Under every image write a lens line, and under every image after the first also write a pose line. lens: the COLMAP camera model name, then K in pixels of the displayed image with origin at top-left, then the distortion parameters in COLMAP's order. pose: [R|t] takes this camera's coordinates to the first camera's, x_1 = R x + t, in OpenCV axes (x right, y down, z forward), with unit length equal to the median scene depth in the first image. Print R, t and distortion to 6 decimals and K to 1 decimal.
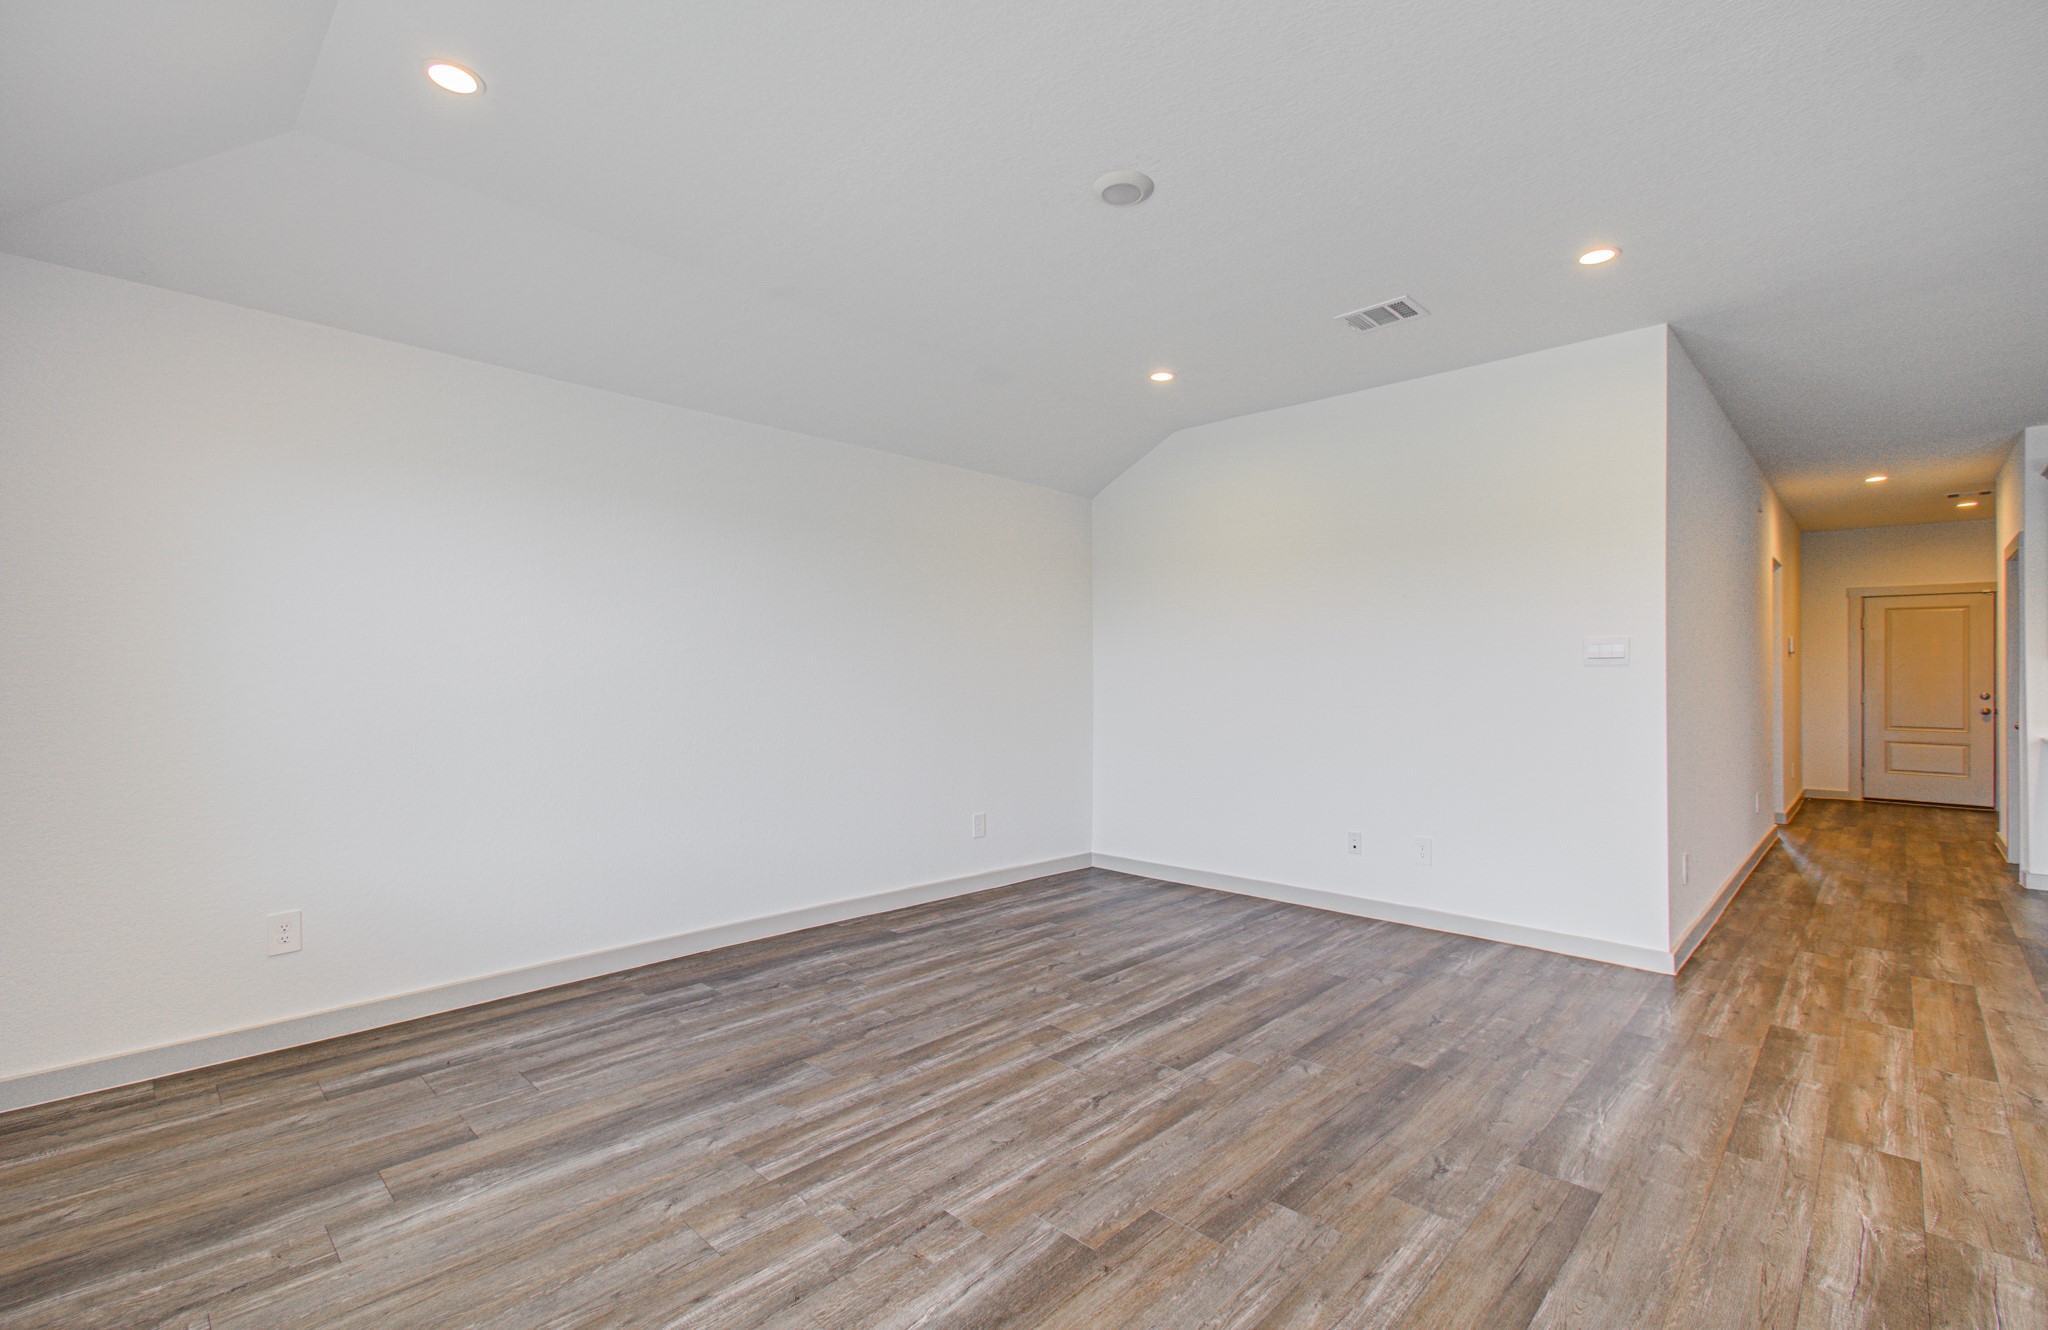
lens RADIAL K [[877.7, 0, 1014.5], [0, 877.7, 665.1], [0, 0, 1]] dist [-0.009543, 0.000502]
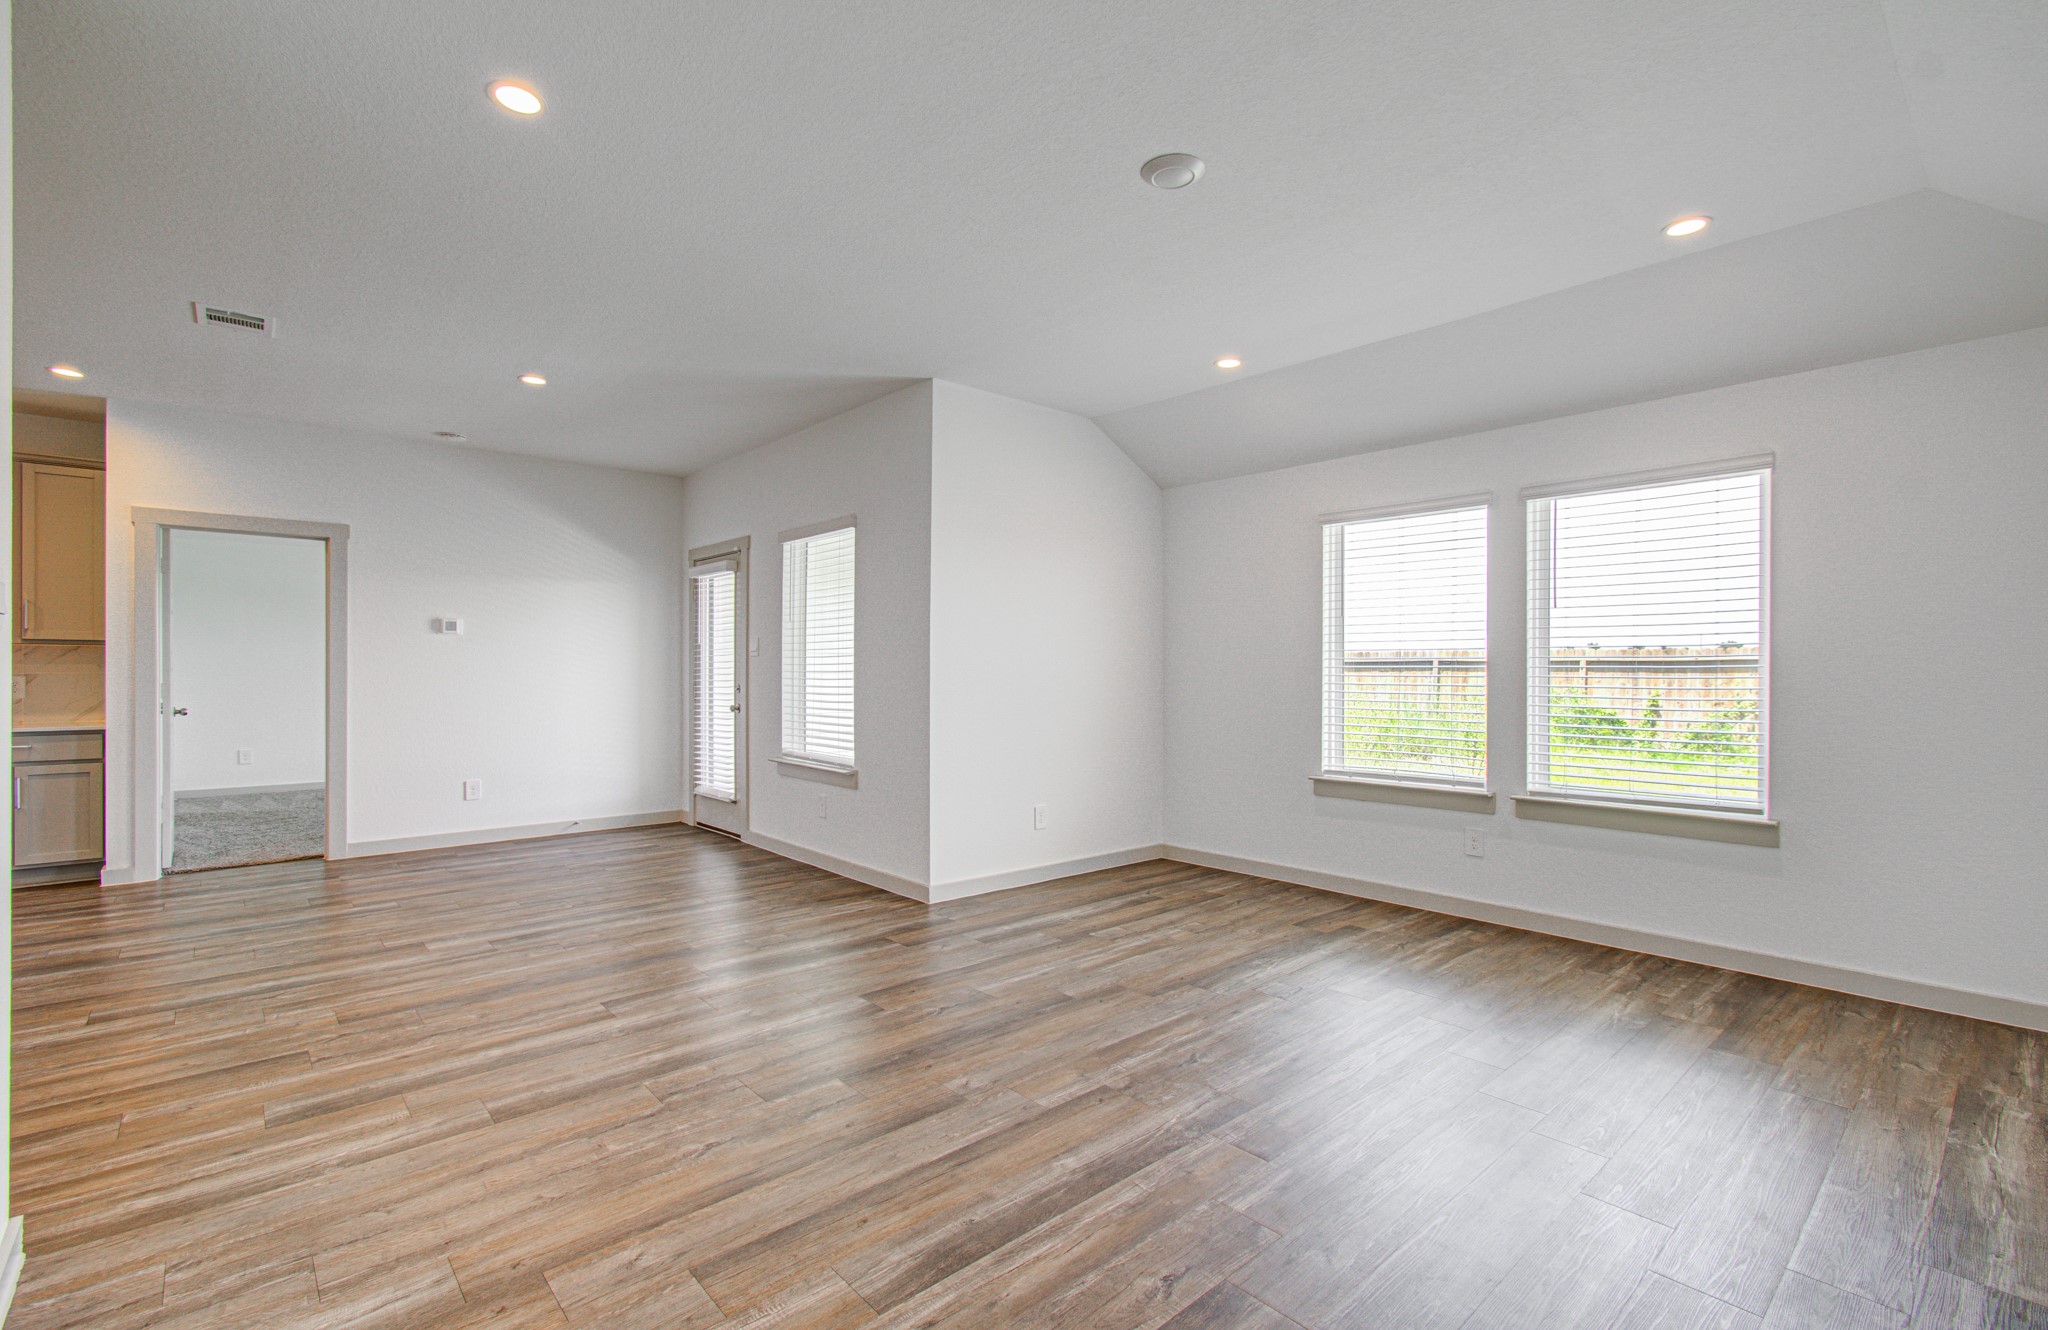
lens RADIAL K [[904.1, 0, 1042.1], [0, 904.1, 678.0], [0, 0, 1]] dist [0.000740, 0.000279]
pose [[-0.999115, -0.006143, 0.041609, 0.188668], [-0.006712, 0.999885, -0.013568, 0.040782], [-0.041520, -0.013835, -0.999042, 1.701989]]
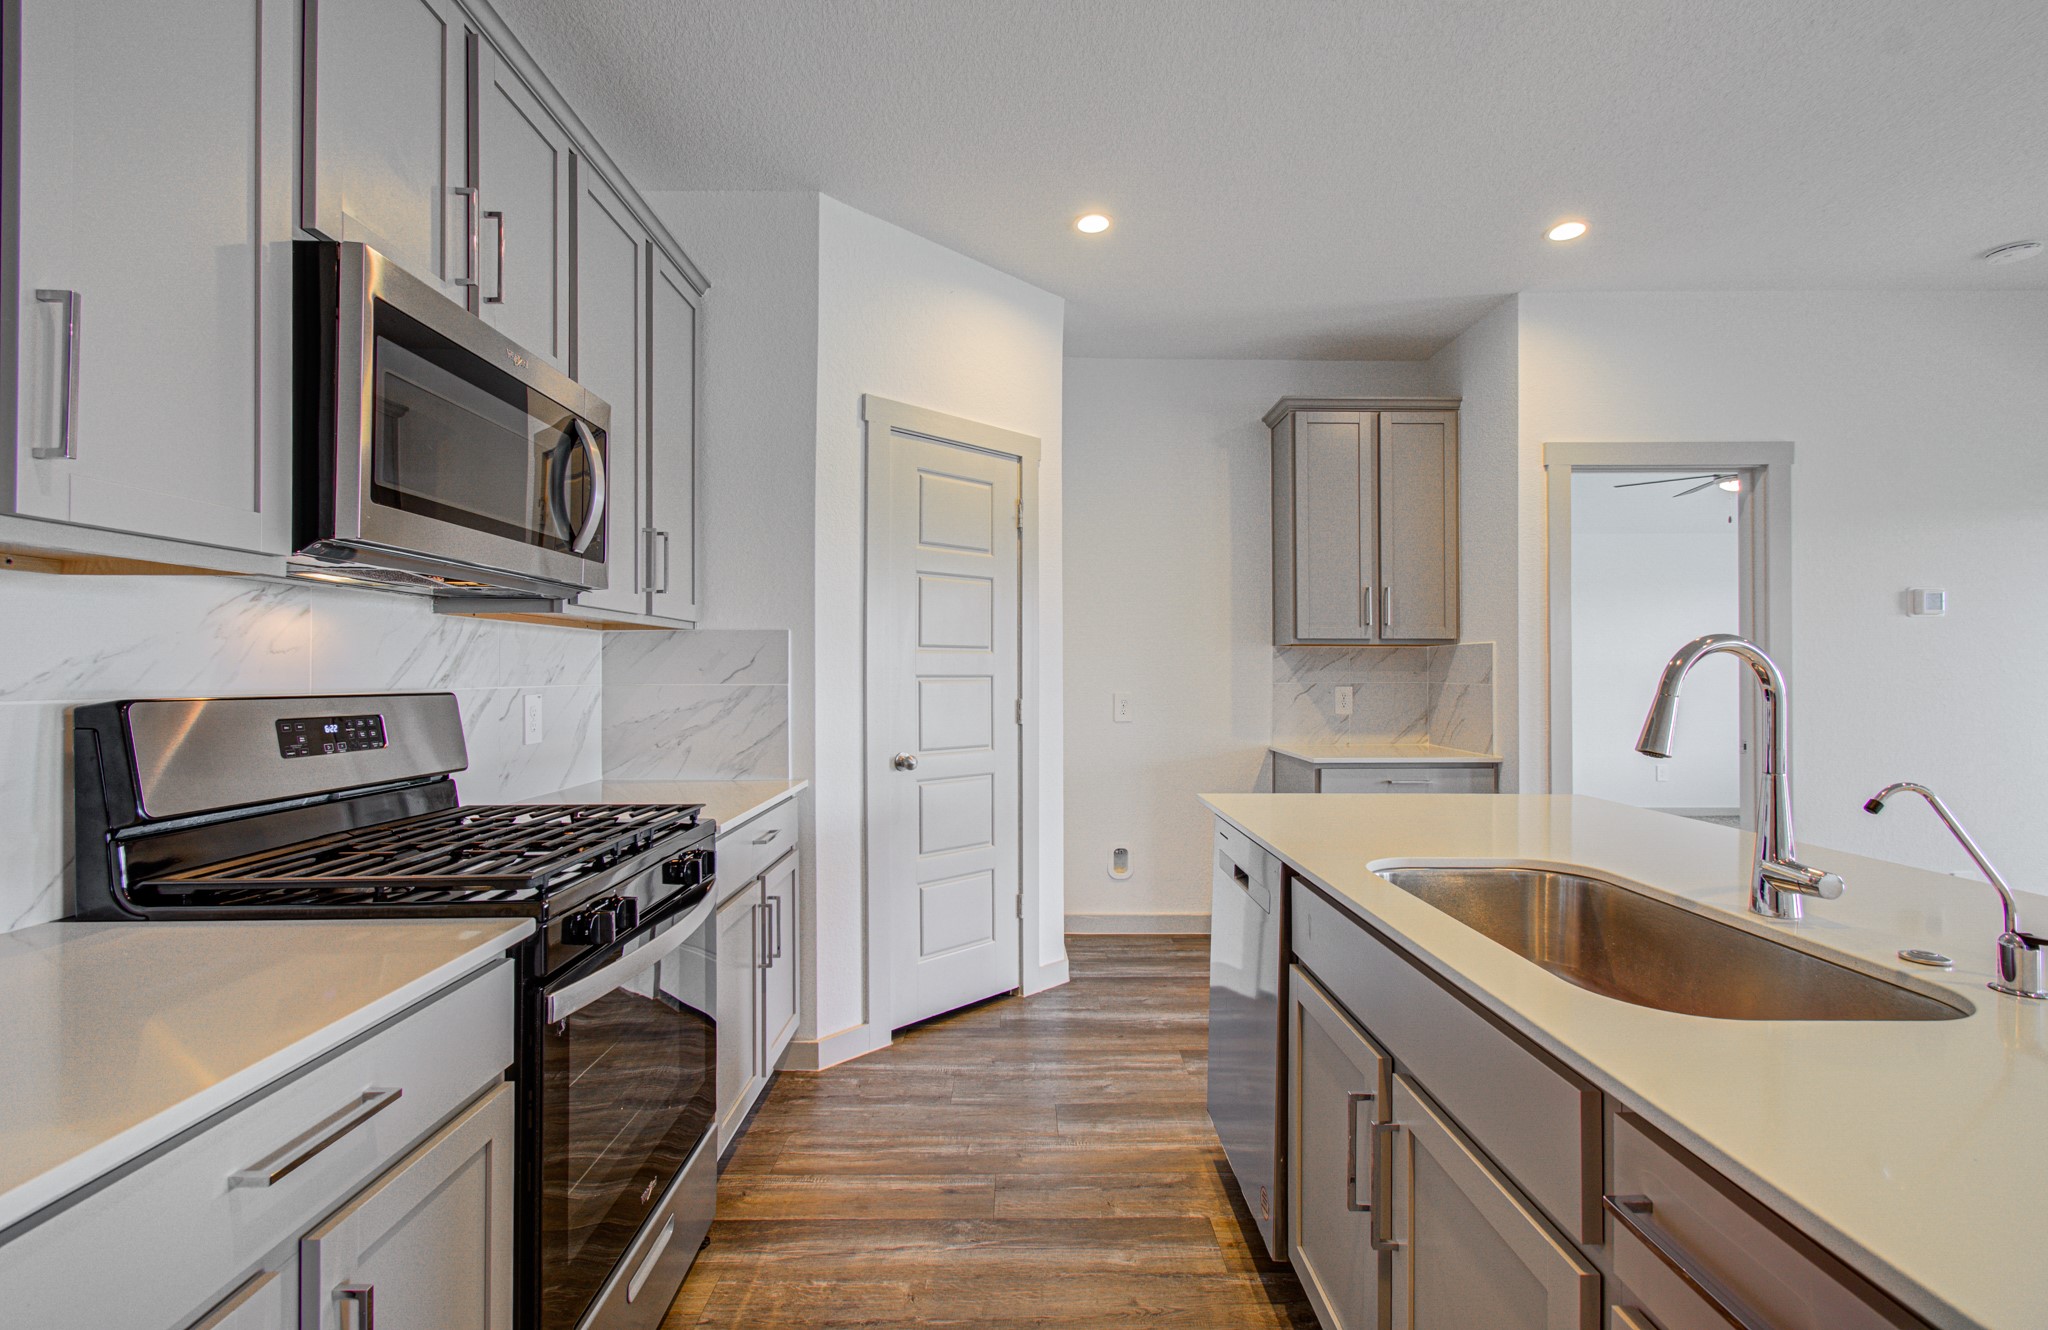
lens RADIAL K [[927.4, 0, 1018.8], [0, 927.4, 664.7], [0, 0, 1]] dist [0.001044, 0.000188]
pose [[-0.717660, 0.006636, 0.696362, 1.516306], [-0.011779, 0.999696, -0.021666, 0.027394], [-0.696294, -0.023751, -0.717363, 1.443231]]
